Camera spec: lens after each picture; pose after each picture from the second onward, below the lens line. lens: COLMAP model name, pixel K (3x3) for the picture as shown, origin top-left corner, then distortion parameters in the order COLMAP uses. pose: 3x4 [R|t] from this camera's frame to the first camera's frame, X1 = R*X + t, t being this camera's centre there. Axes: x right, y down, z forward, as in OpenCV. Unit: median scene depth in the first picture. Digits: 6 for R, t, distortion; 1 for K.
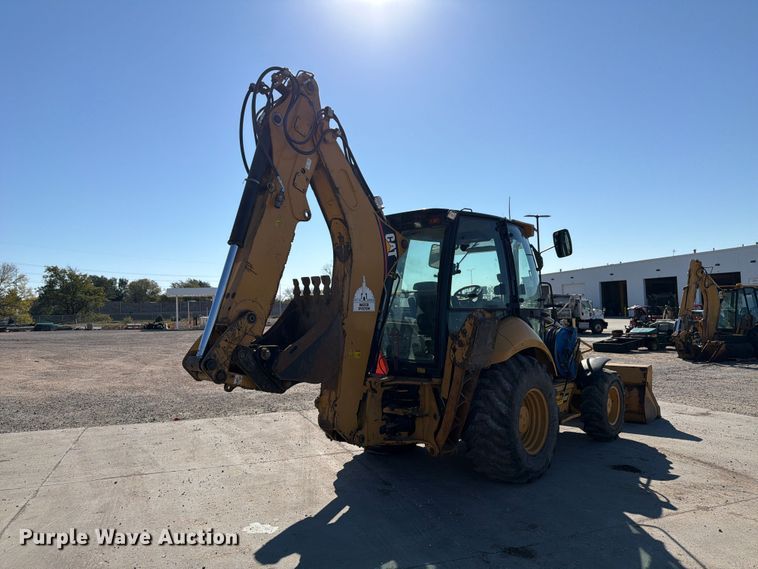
lens RADIAL K [[537.7, 0, 370.7], [0, 537.7, 284.4], [0, 0, 1]] dist [0.021740, -0.035136]
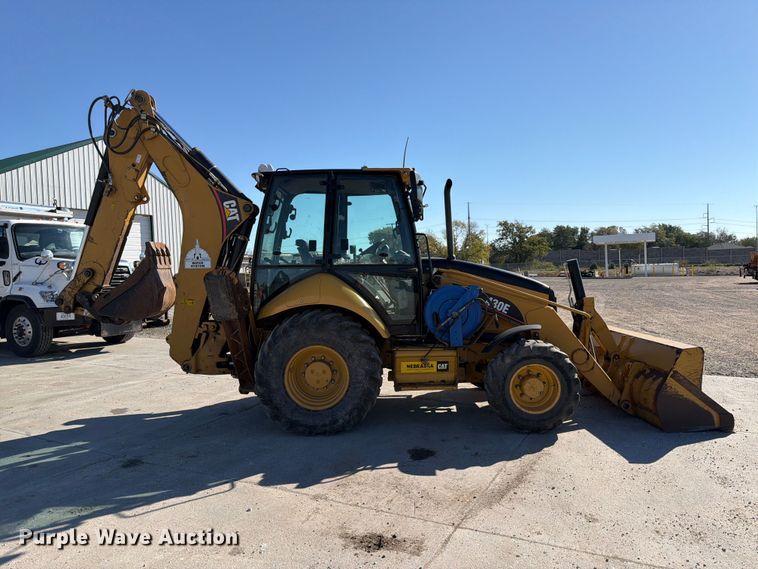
lens RADIAL K [[537.7, 0, 378.4], [0, 537.7, 286.6], [0, 0, 1]] dist [0.021740, -0.035136]
pose [[0.680047, 0.024858, -0.732747, 0.080020], [0.049645, 0.995570, 0.079848, 0.000942], [0.731485, -0.090677, 0.675801, 0.031294]]
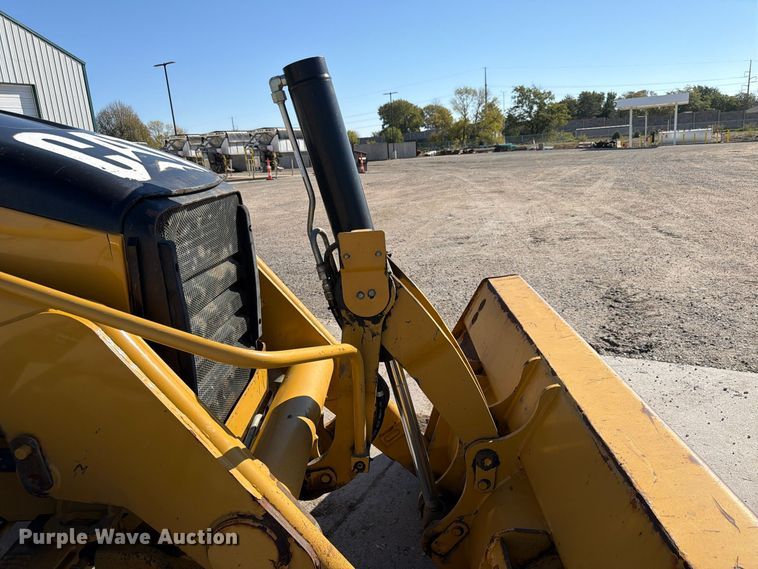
lens RADIAL K [[537.7, 0, 379.5], [0, 537.7, 284.7], [0, 0, 1]] dist [0.021740, -0.035136]
pose [[0.659604, 0.168723, -0.732431, 0.058524], [0.080204, 0.953114, 0.291789, 0.006487], [0.747321, -0.251209, 0.615146, 0.091558]]
